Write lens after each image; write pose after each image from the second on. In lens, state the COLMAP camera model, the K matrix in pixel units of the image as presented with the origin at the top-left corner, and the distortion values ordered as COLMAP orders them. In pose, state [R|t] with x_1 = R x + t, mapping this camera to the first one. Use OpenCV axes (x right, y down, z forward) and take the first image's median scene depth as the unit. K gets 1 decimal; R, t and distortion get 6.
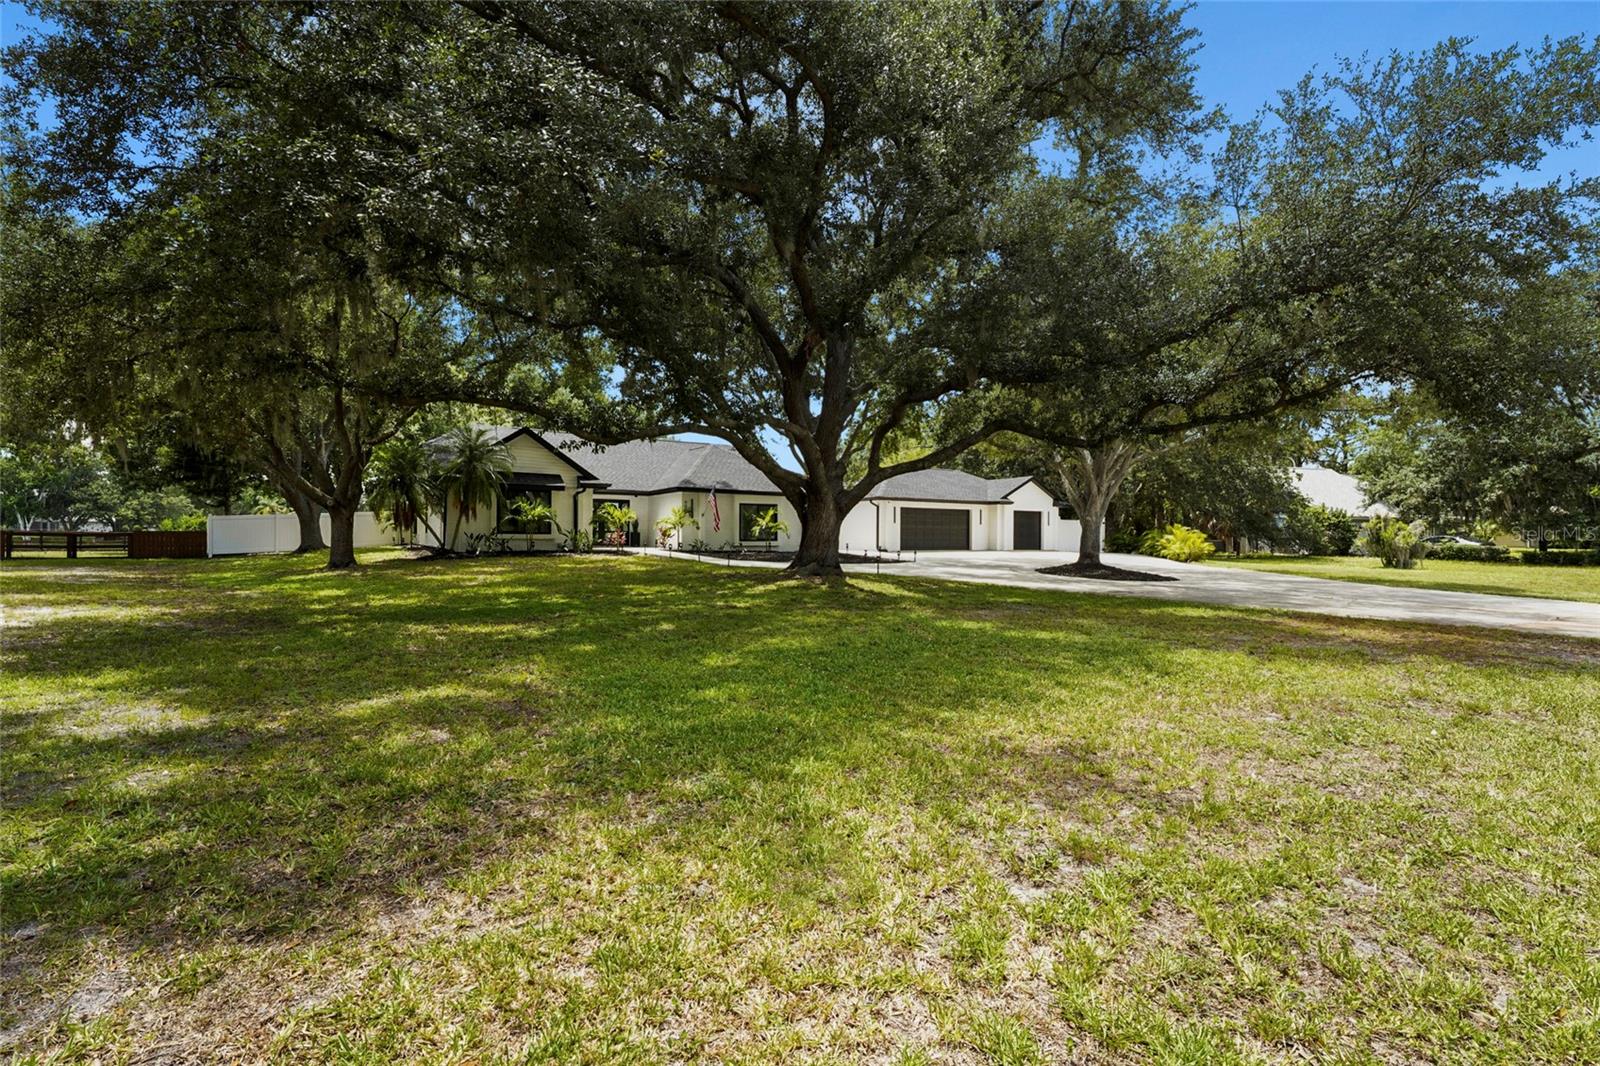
lens RADIAL K [[721.8, 0, 803.2], [0, 721.8, 531.5], [0, 0, 1]] dist [0.000262, 0.000254]
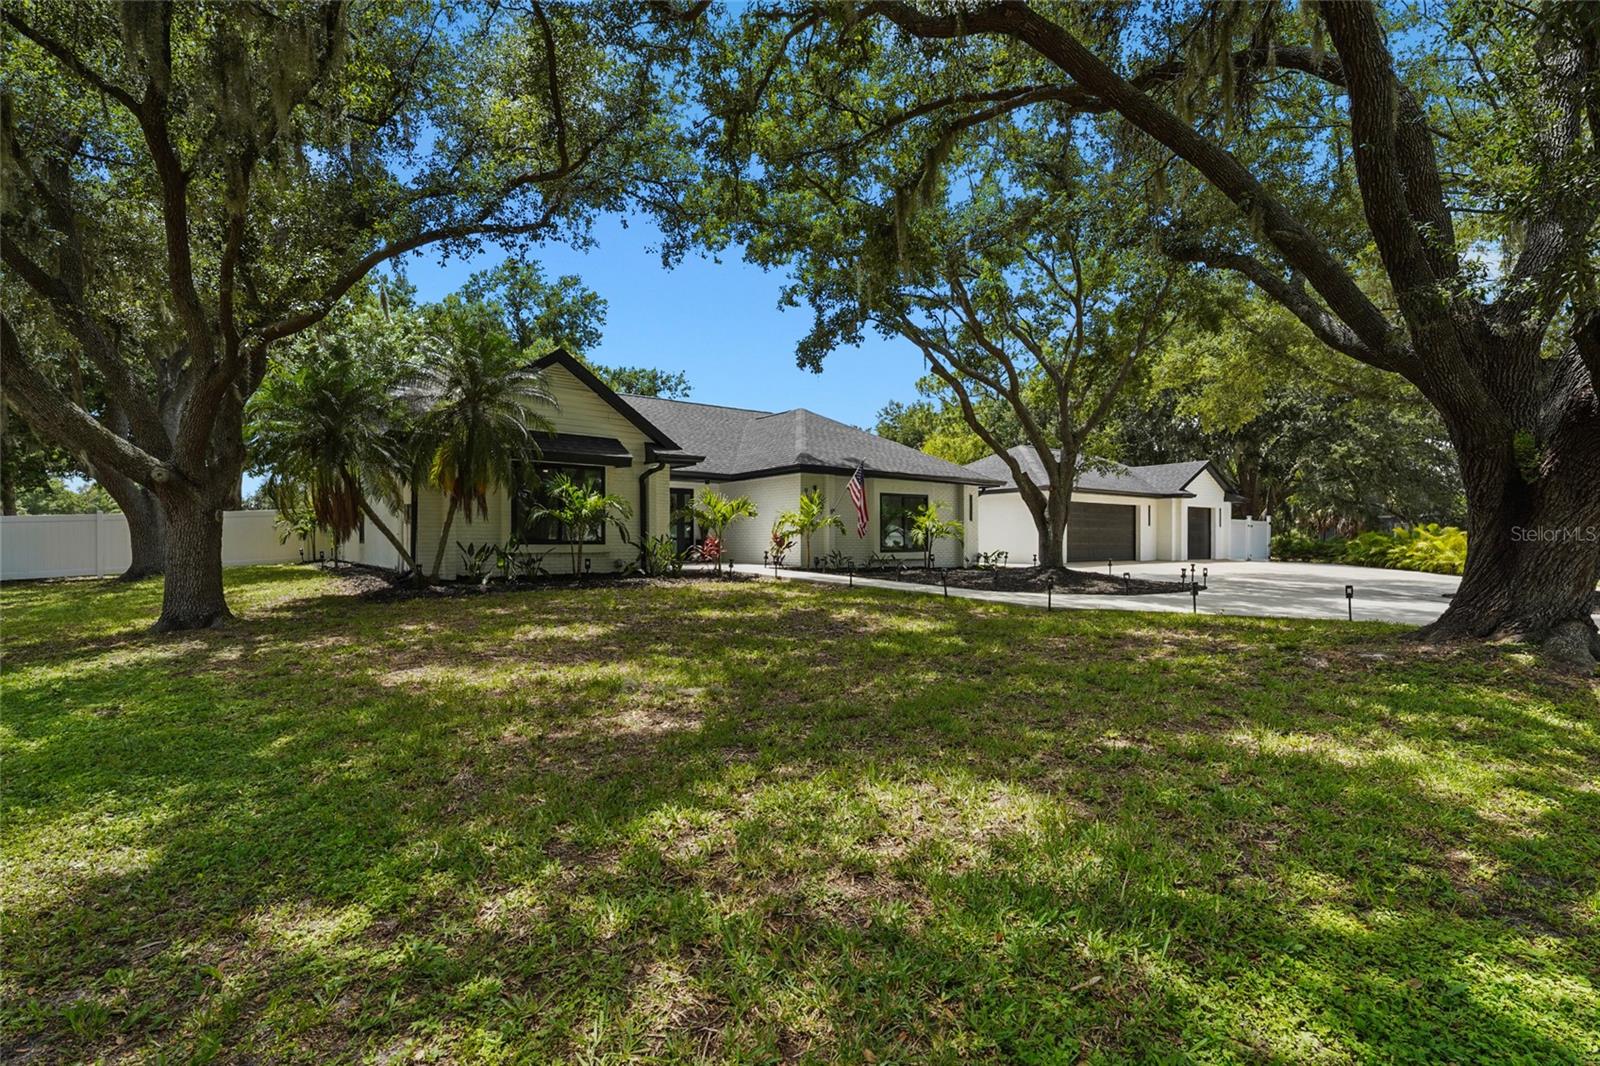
lens RADIAL K [[749.4, 0, 809.7], [0, 749.4, 542.0], [0, 0, 1]] dist [-0.002096, -0.000400]
pose [[0.995403, -0.007055, 0.095511, -0.244028], [0.006396, 0.999954, 0.007210, -0.001154], [-0.095557, -0.006566, 0.995402, 0.402129]]
